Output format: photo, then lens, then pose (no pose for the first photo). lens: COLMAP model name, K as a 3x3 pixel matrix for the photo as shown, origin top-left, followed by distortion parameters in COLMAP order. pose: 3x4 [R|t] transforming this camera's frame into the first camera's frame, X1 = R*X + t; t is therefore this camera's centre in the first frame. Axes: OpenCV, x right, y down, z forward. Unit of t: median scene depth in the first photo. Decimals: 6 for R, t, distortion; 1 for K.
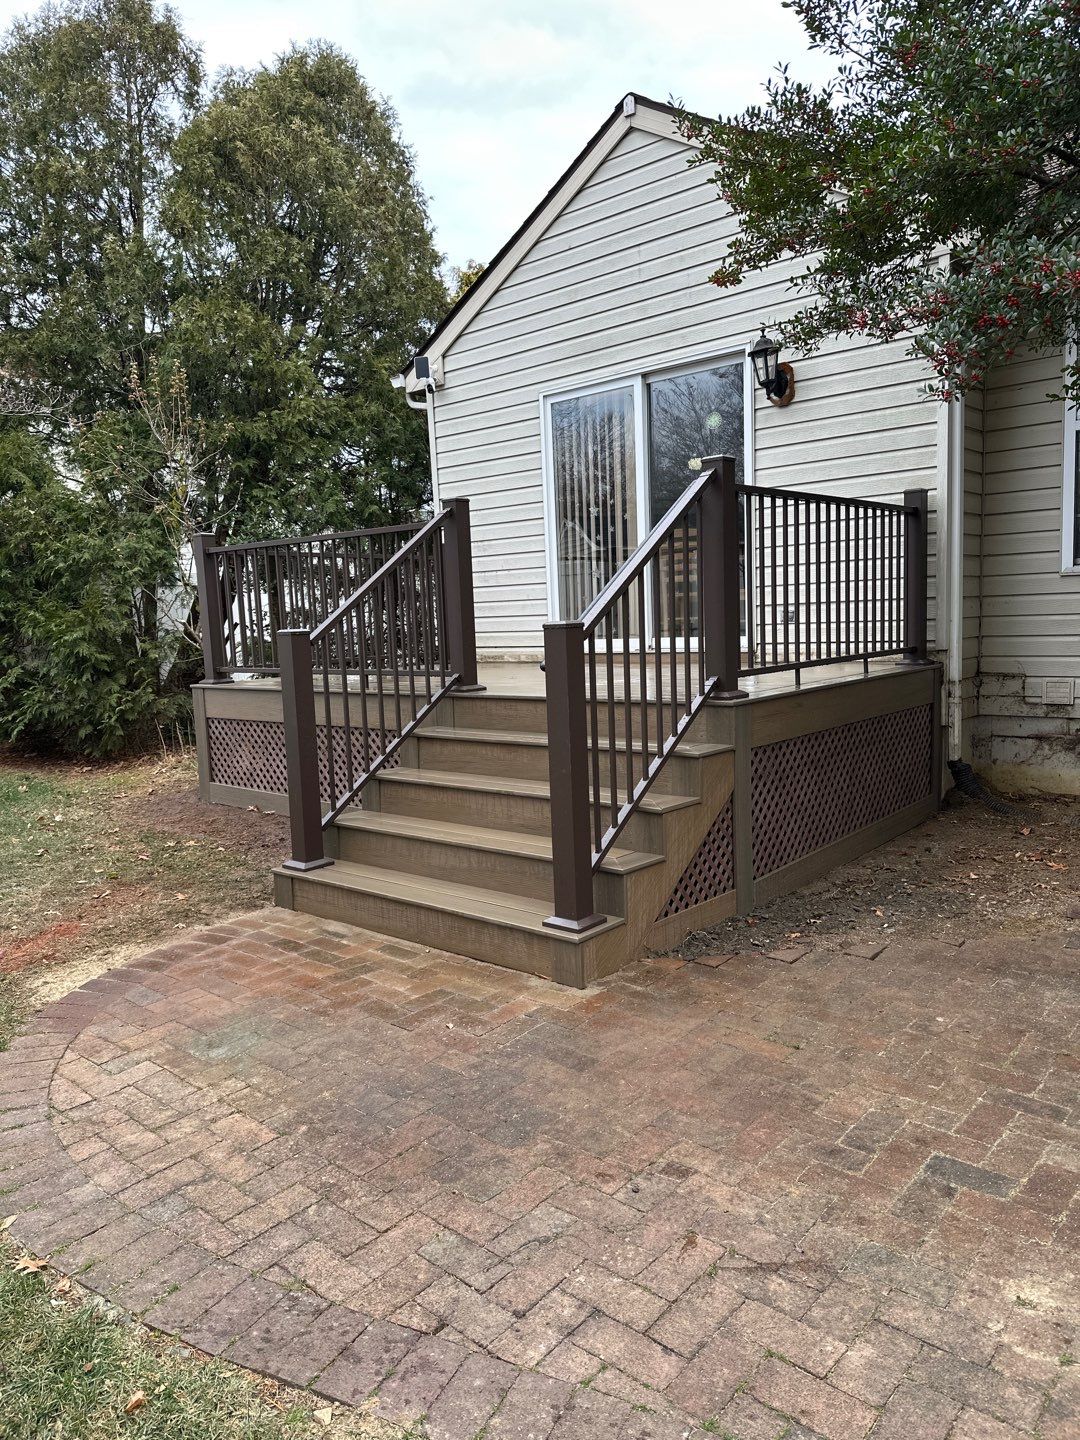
lens RADIAL K [[993.8, 0, 539.4], [0, 993.8, 730.3], [0, 0, 1]] dist [0.107869, -0.173811]
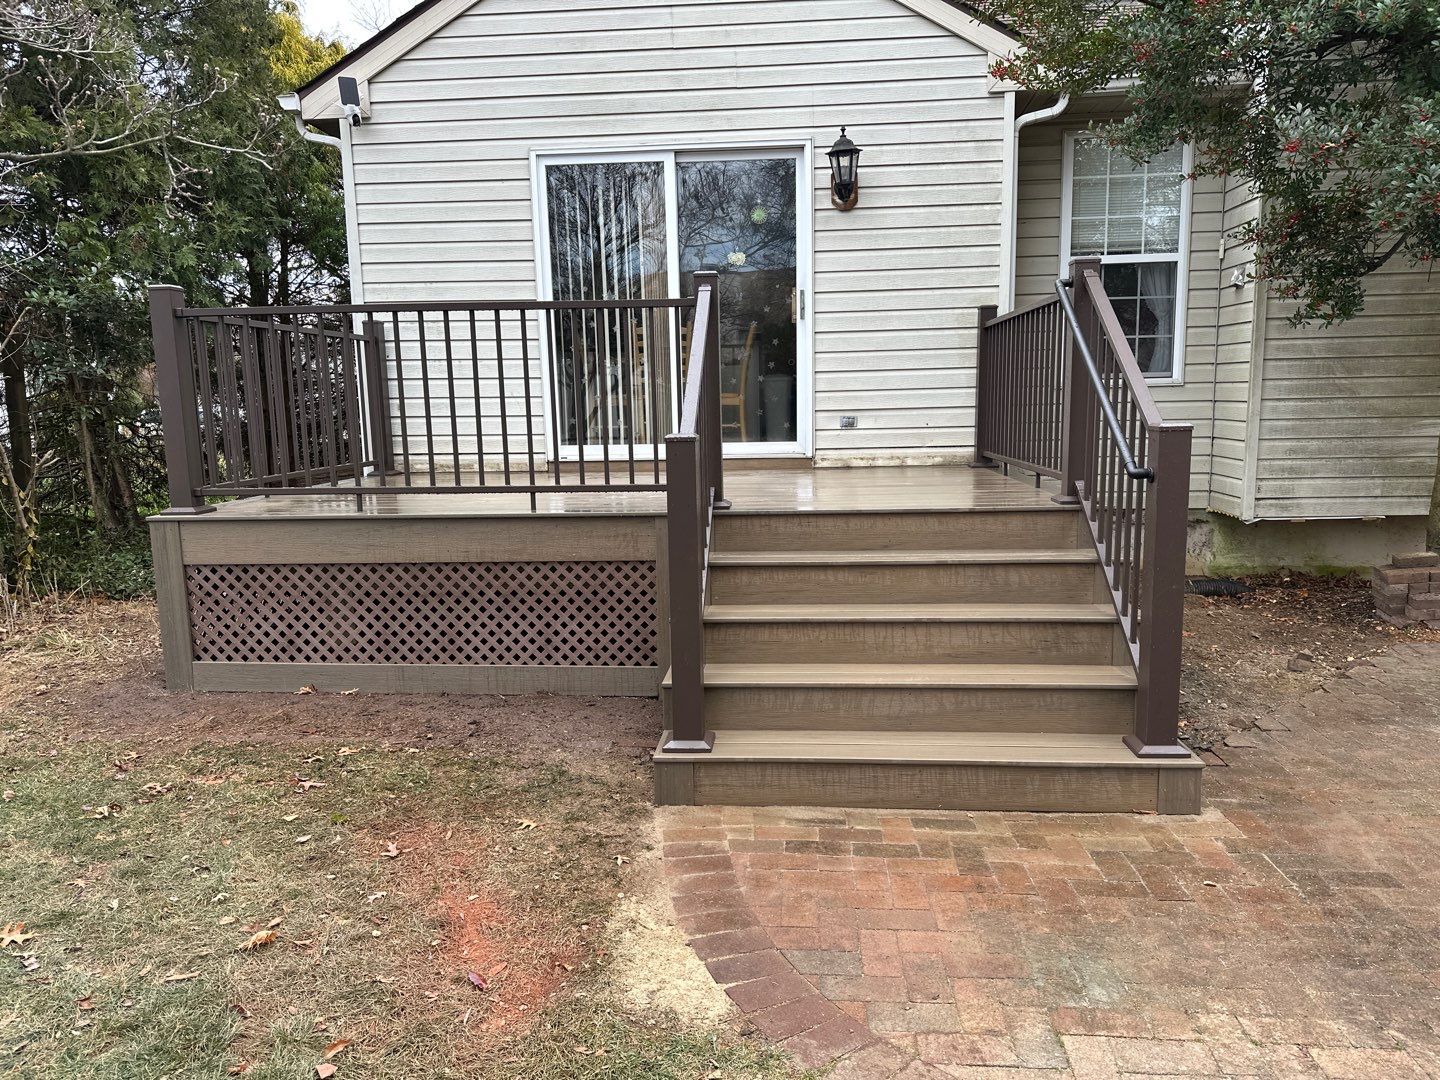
lens RADIAL K [[993.8, 0, 726.6], [0, 993.8, 556.2], [0, 0, 1]] dist [0.107869, -0.173811]
pose [[0.805099, -0.070716, 0.588909, -0.742238], [0.057524, 0.997496, 0.041137, -0.043464], [-0.590344, 0.000757, 0.807152, 0.422956]]
